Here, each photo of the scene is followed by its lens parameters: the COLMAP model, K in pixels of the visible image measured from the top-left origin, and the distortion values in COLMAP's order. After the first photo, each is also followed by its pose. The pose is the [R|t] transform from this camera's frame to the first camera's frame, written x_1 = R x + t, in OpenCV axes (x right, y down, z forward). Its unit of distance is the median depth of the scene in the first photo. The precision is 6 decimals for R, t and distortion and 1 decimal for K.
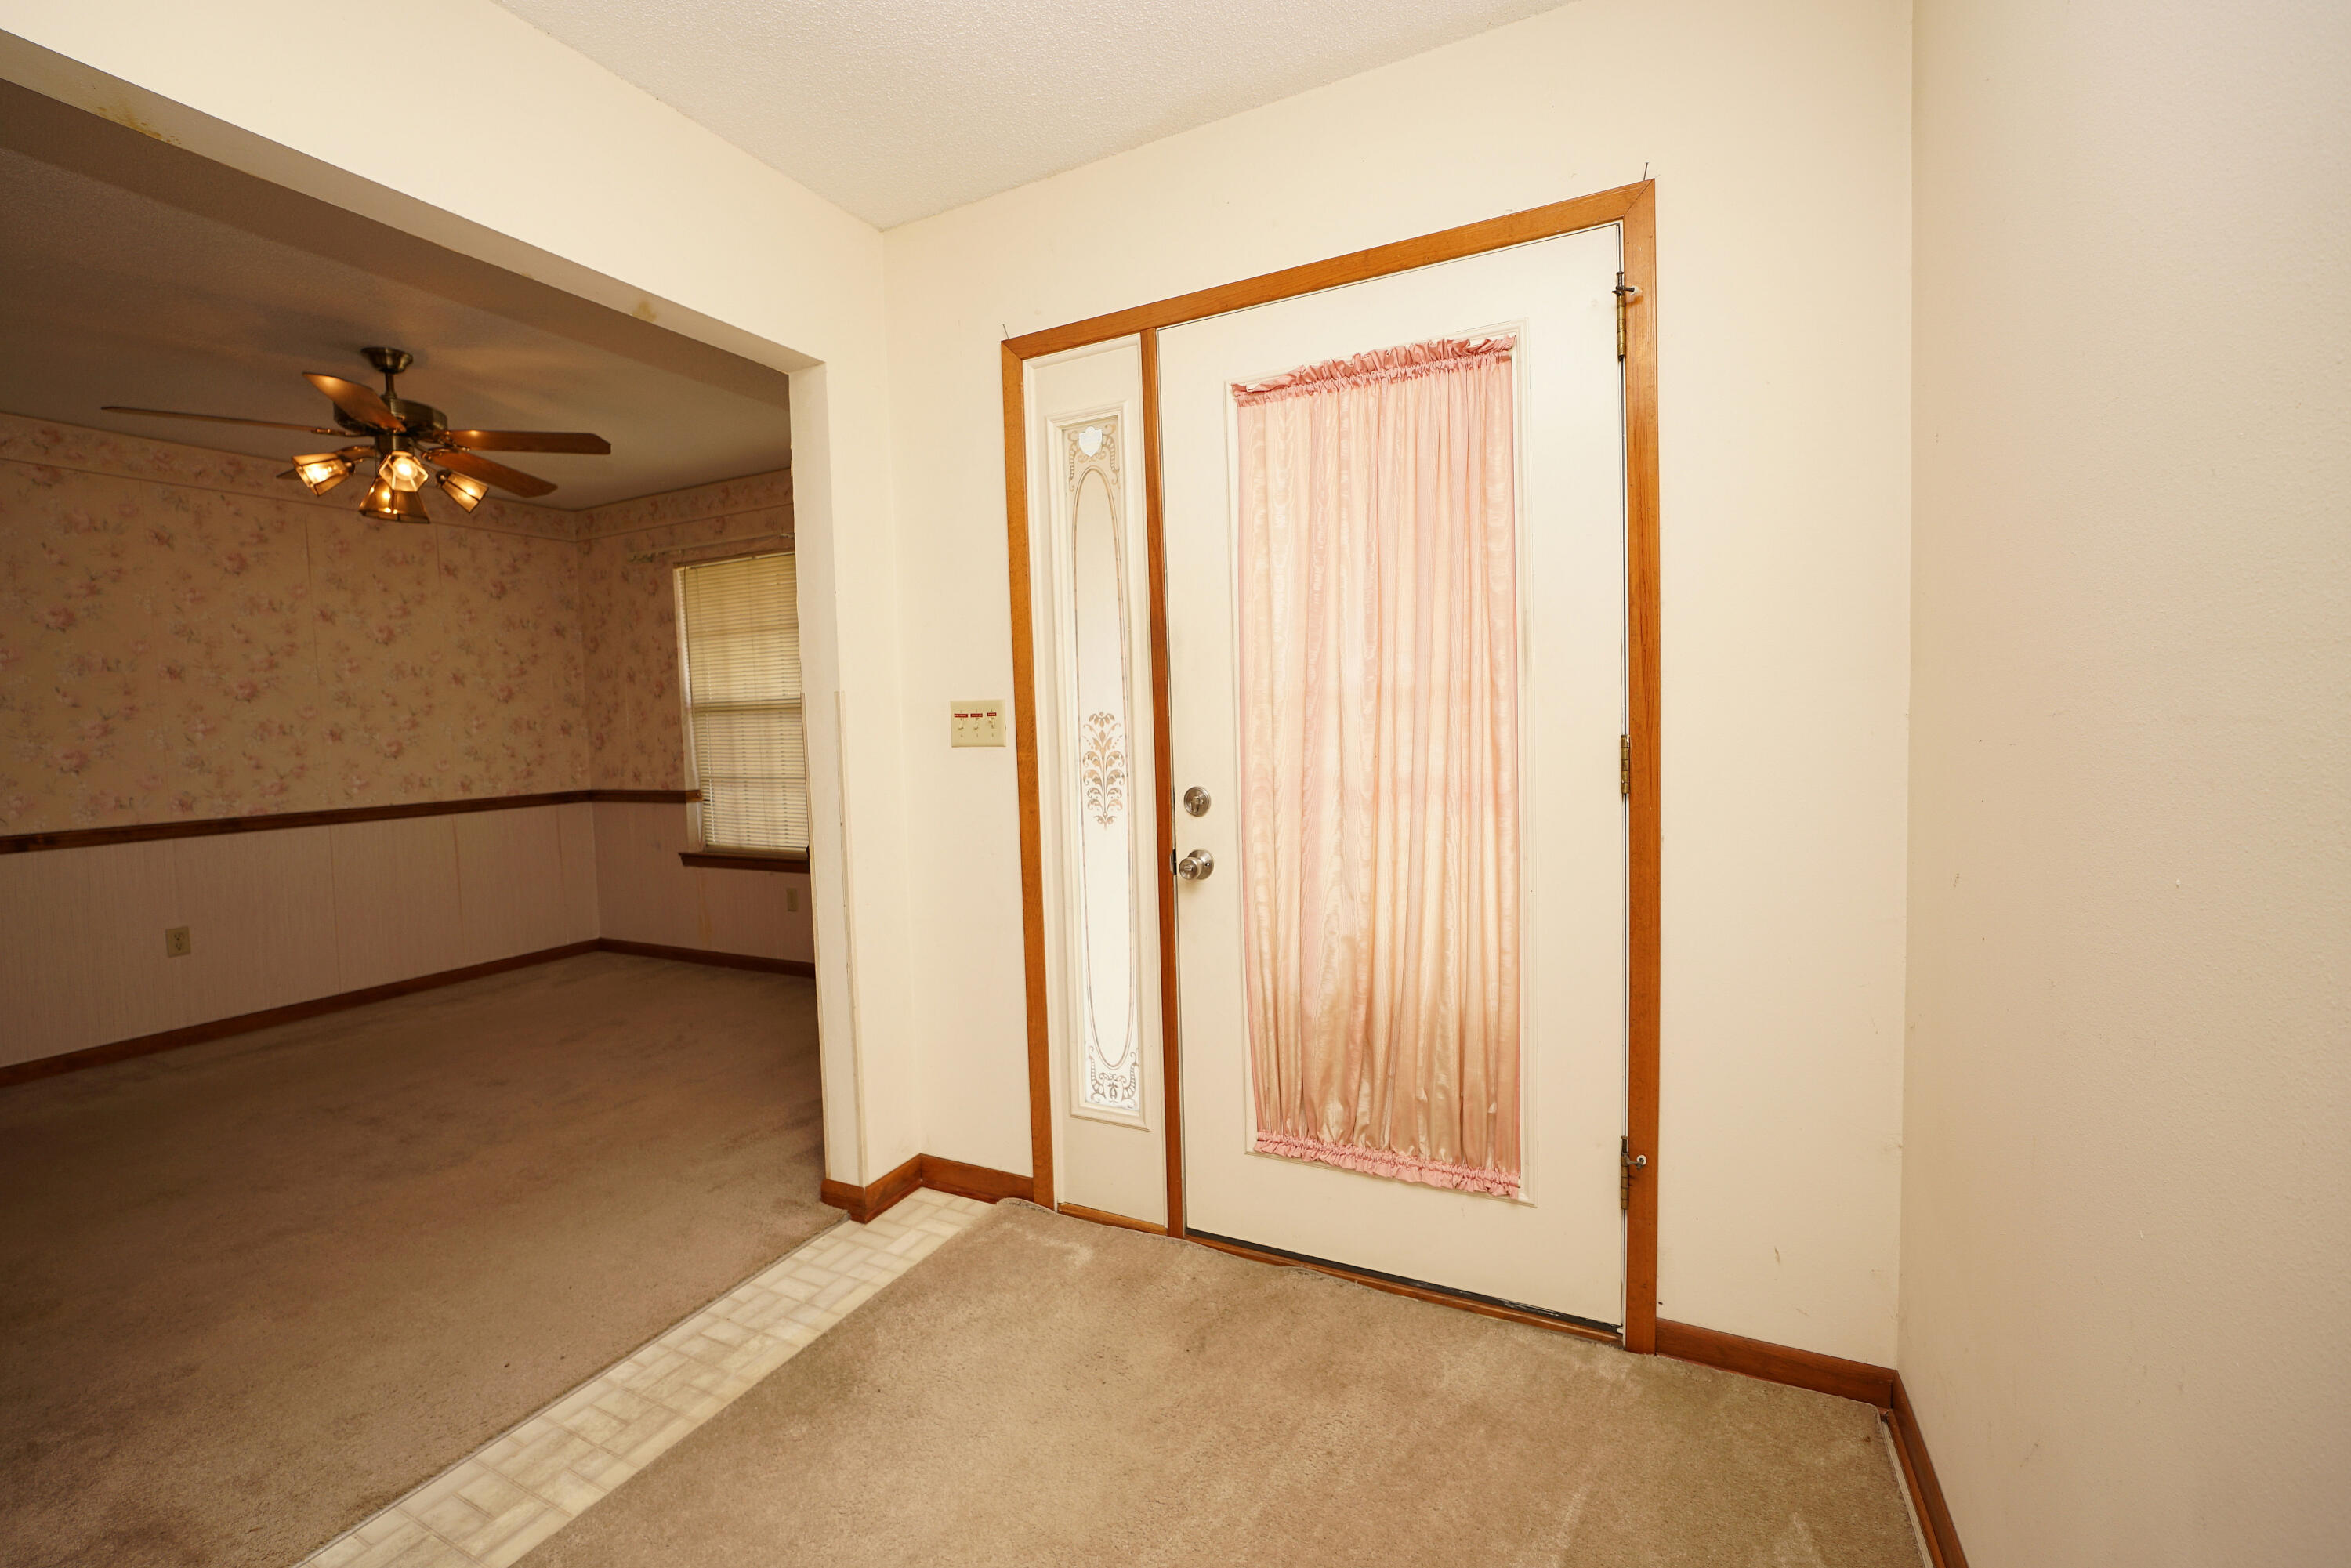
lens RADIAL K [[992.5, 0, 1143.3], [0, 992.5, 778.7], [0, 0, 1]] dist [-0.006584, -0.000185]
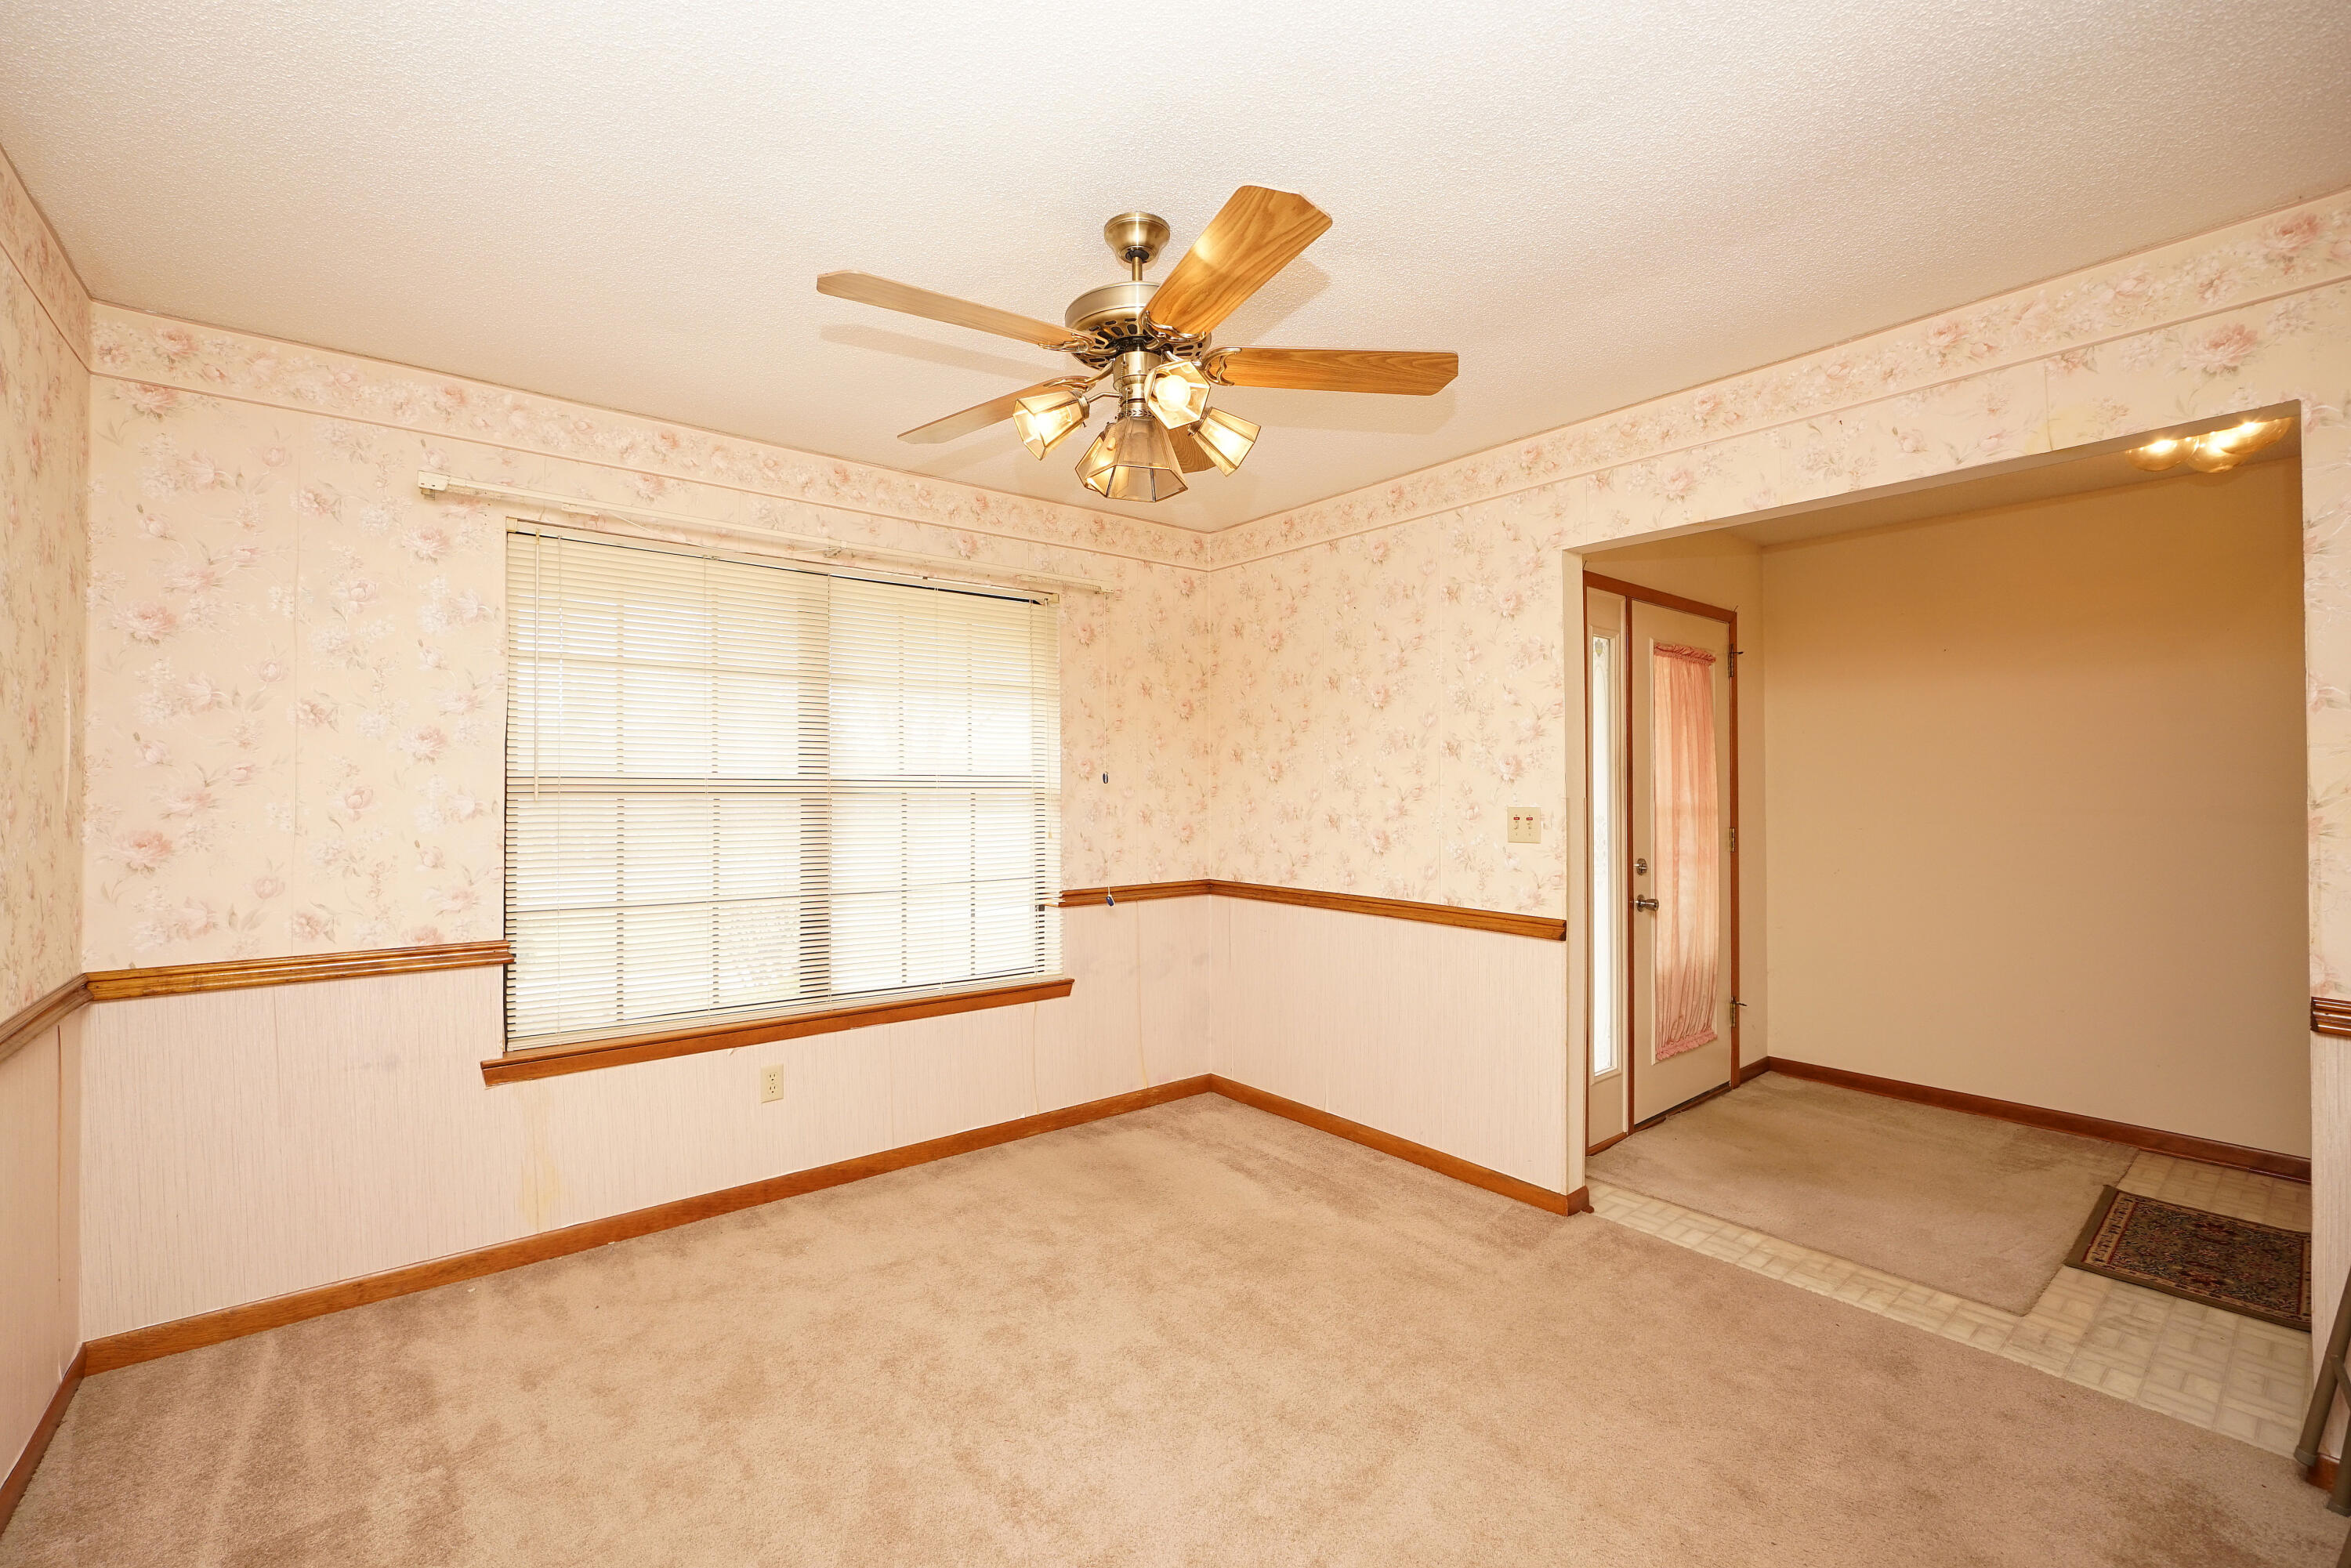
lens RADIAL K [[971.2, 0, 1175.5], [0, 971.2, 784.0], [0, 0, 1]] dist [-0.041817, 0.013534]
pose [[0.403472, 0.039115, 0.914155, -1.838247], [0.045271, 0.997009, -0.062641, -0.053193], [-0.913871, 0.066659, 0.400495, 1.075565]]
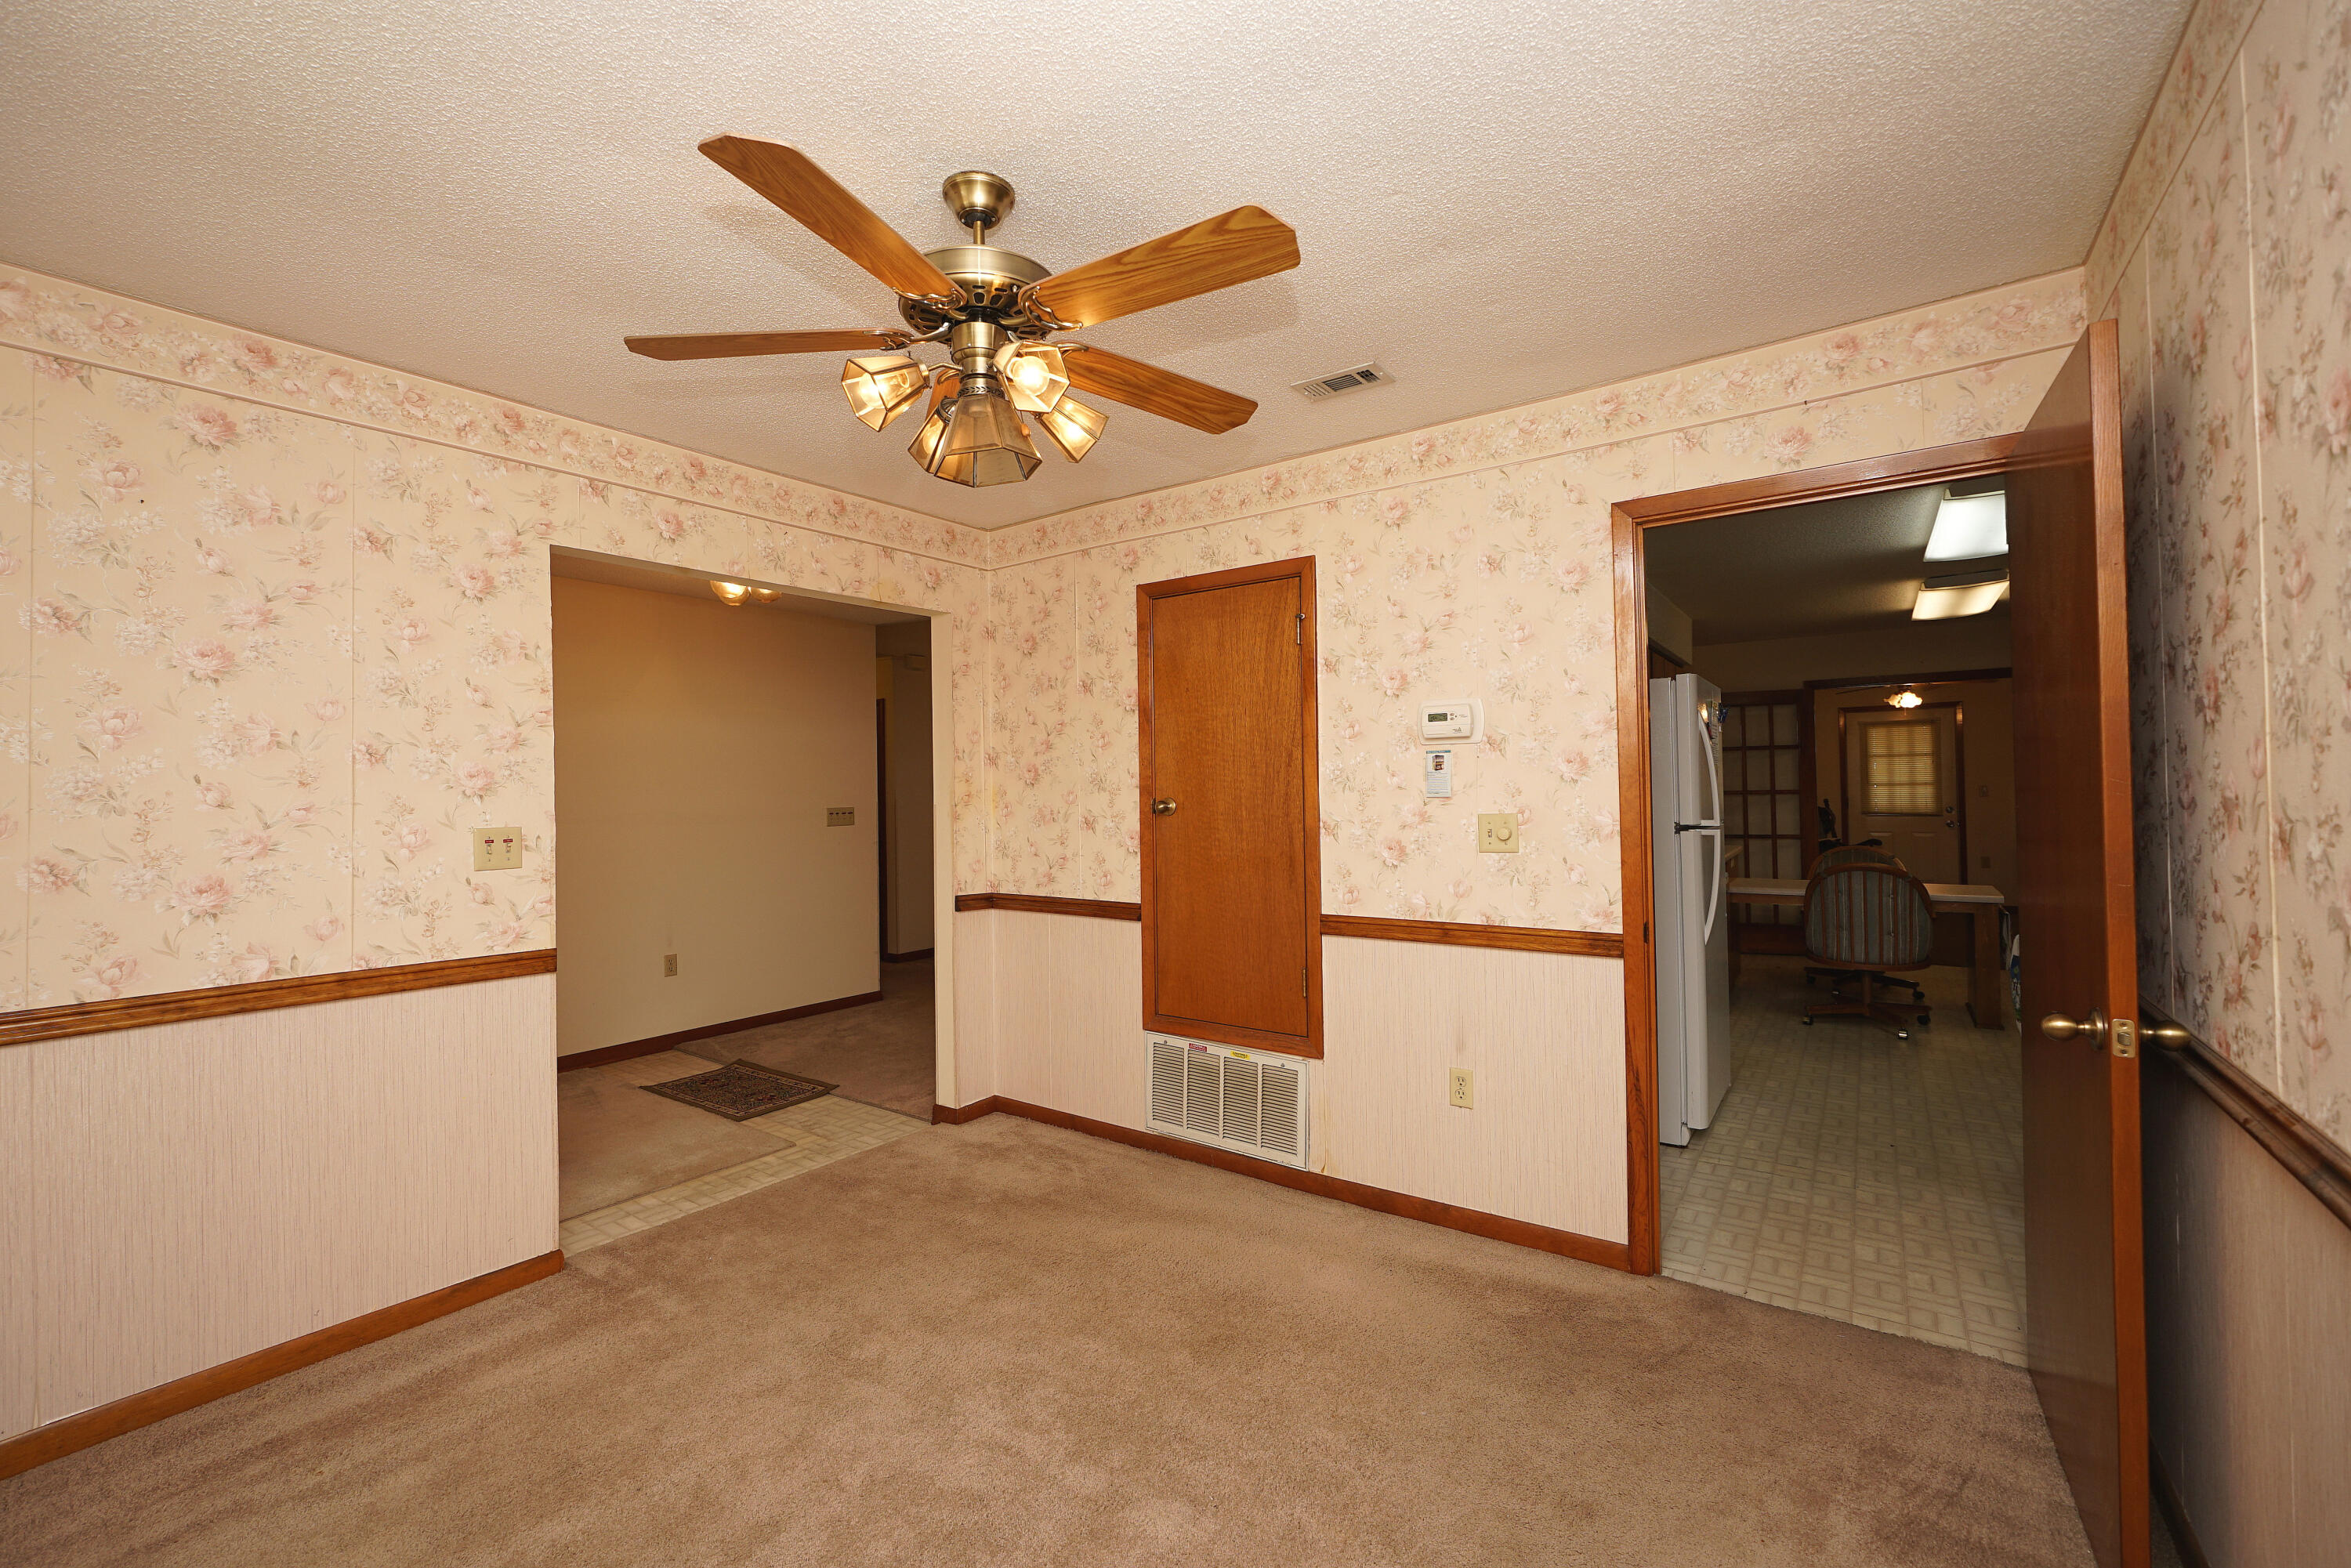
lens RADIAL K [[992.5, 0, 1143.3], [0, 992.5, 778.7], [0, 0, 1]] dist [-0.006584, -0.000185]
pose [[-0.987190, 0.037005, 0.155196, -1.329370], [0.044928, 0.997843, 0.047856, -0.167783], [-0.153091, 0.054216, -0.986724, 2.257658]]
